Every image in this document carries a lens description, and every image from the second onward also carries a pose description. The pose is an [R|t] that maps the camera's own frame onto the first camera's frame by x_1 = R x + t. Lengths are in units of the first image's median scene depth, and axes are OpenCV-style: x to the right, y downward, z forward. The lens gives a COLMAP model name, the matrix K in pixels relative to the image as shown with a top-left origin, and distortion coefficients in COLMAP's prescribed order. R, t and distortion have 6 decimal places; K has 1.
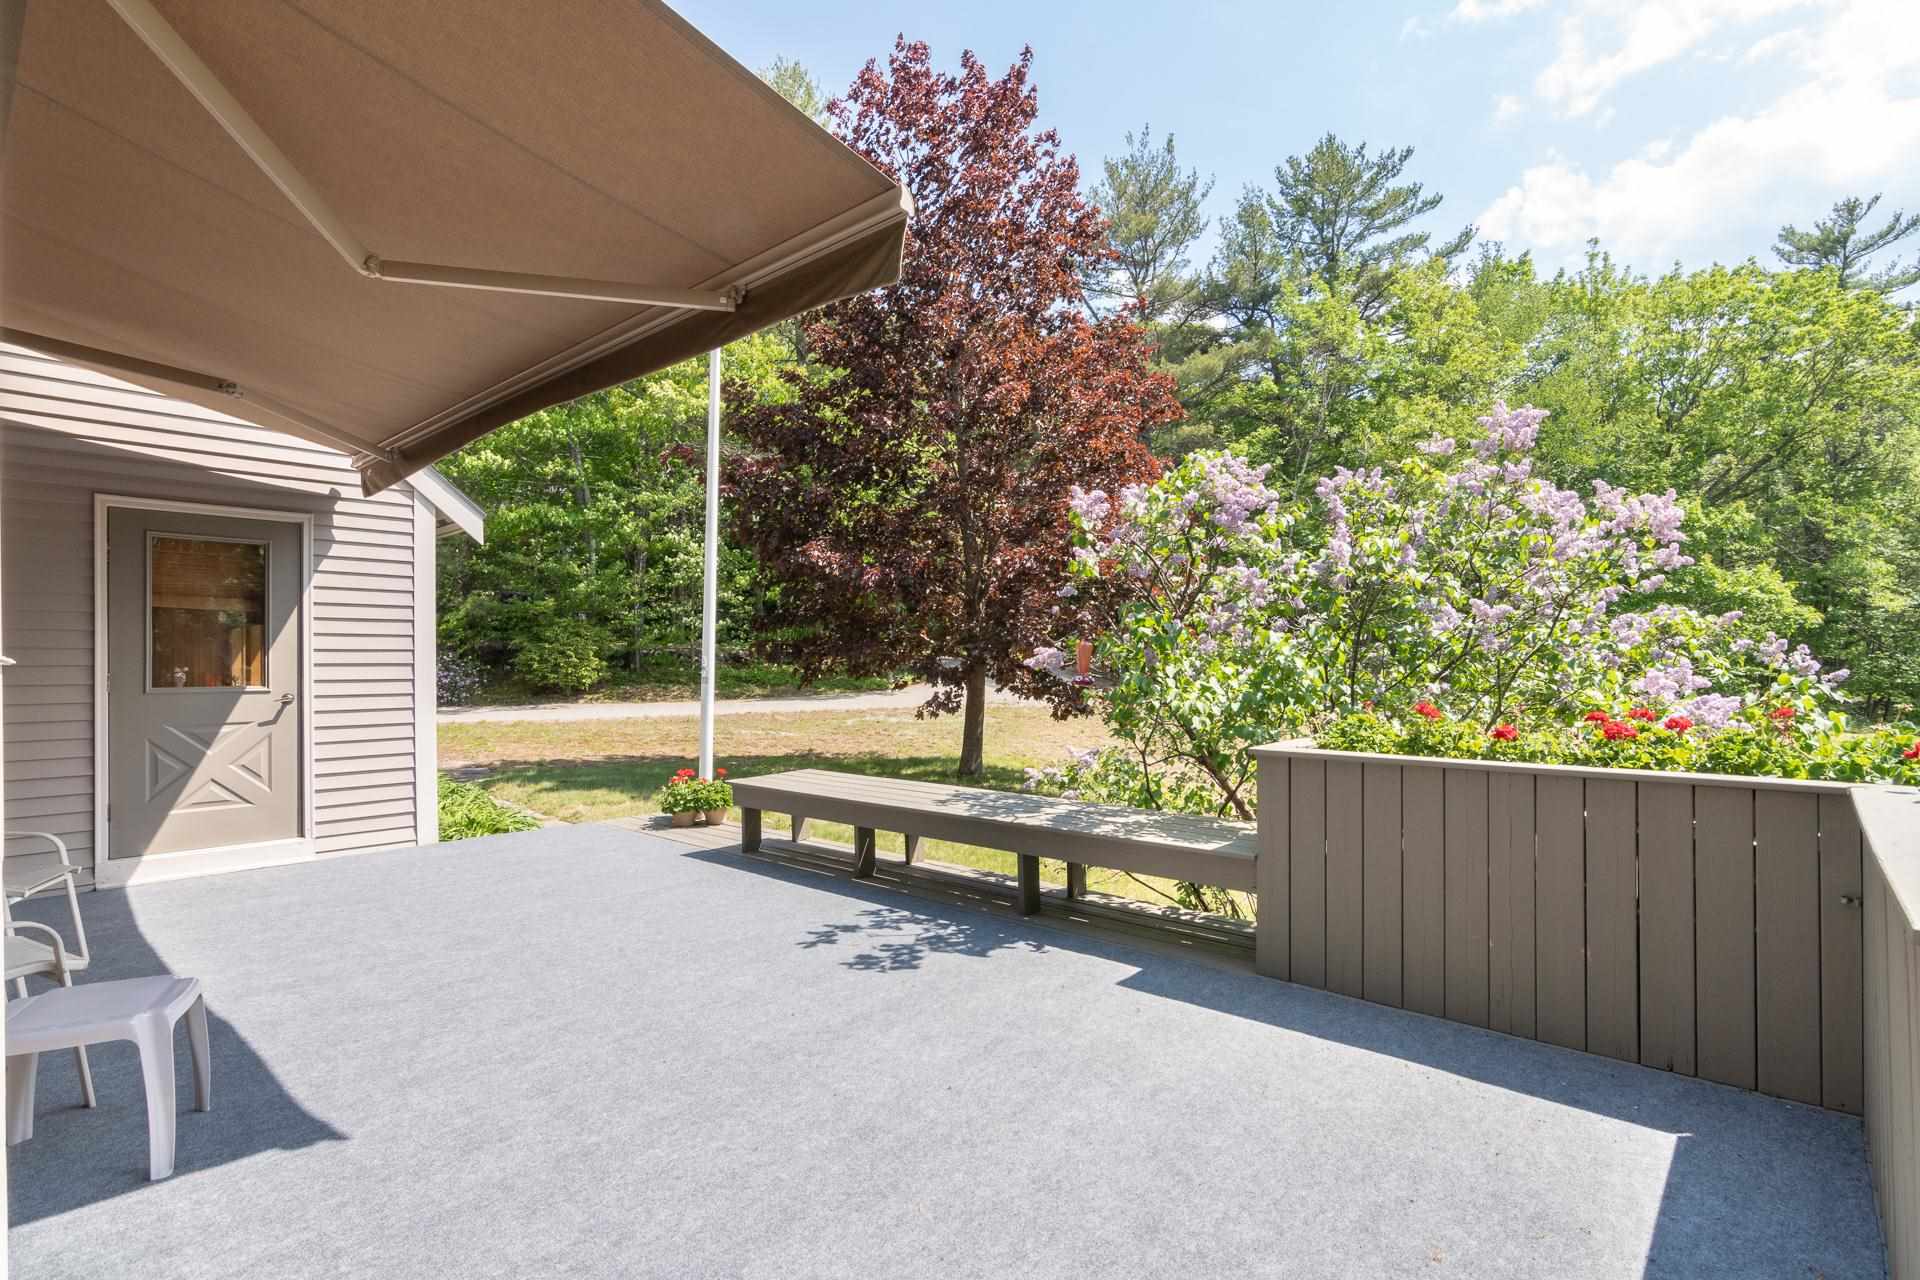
lens RADIAL K [[923.0, 0, 971.4], [0, 923.0, 641.9], [0, 0, 1]] dist [-0.005598, -0.000092]
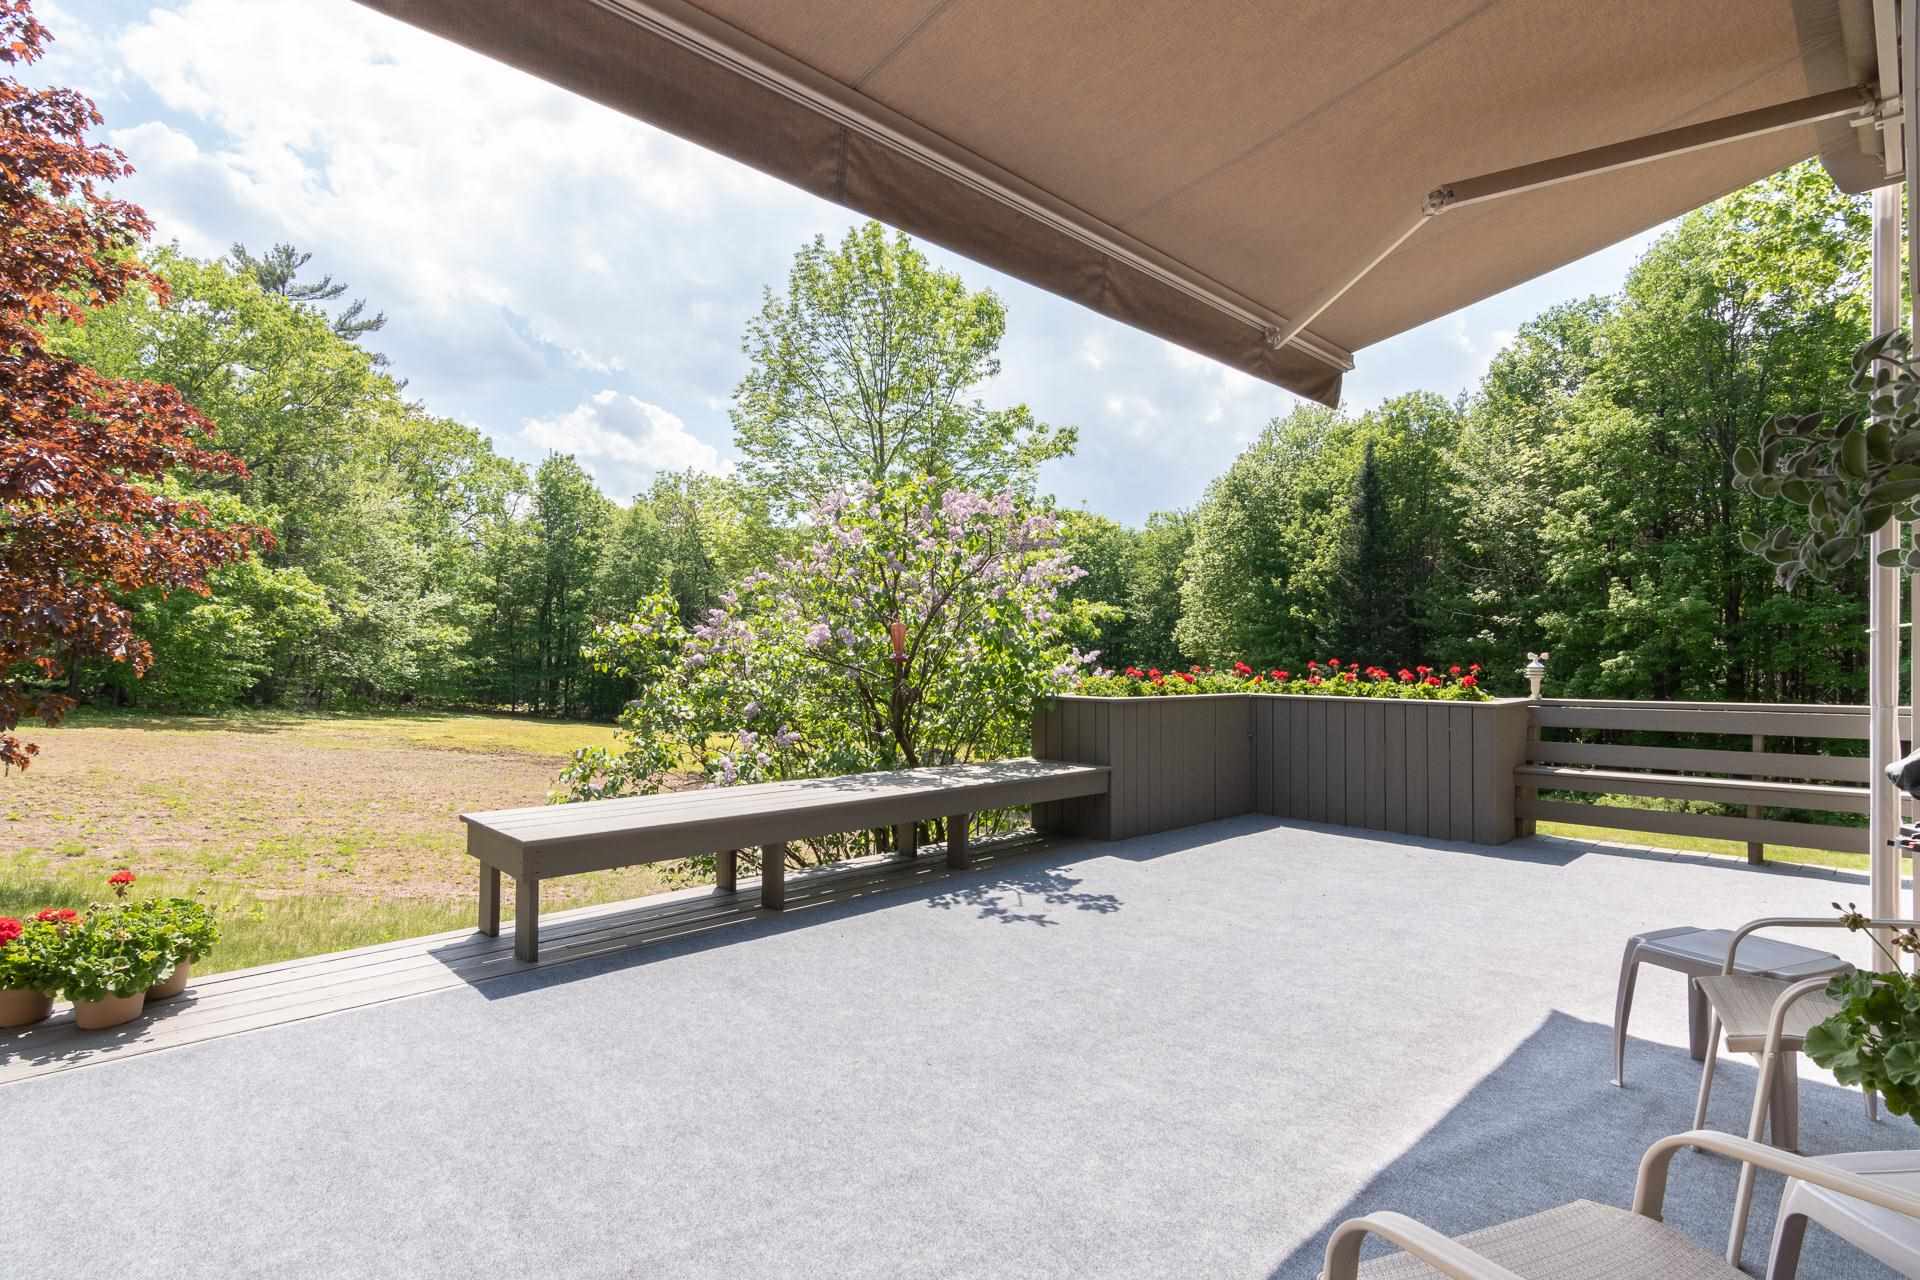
lens RADIAL K [[923.0, 0, 972.5], [0, 923.0, 648.0], [0, 0, 1]] dist [-0.005598, -0.000092]
pose [[0.116404, 0.006074, 0.993183, -1.068162], [-0.010864, 0.999929, -0.004842, 0.042905], [-0.993142, -0.010227, 0.116462, 0.901412]]
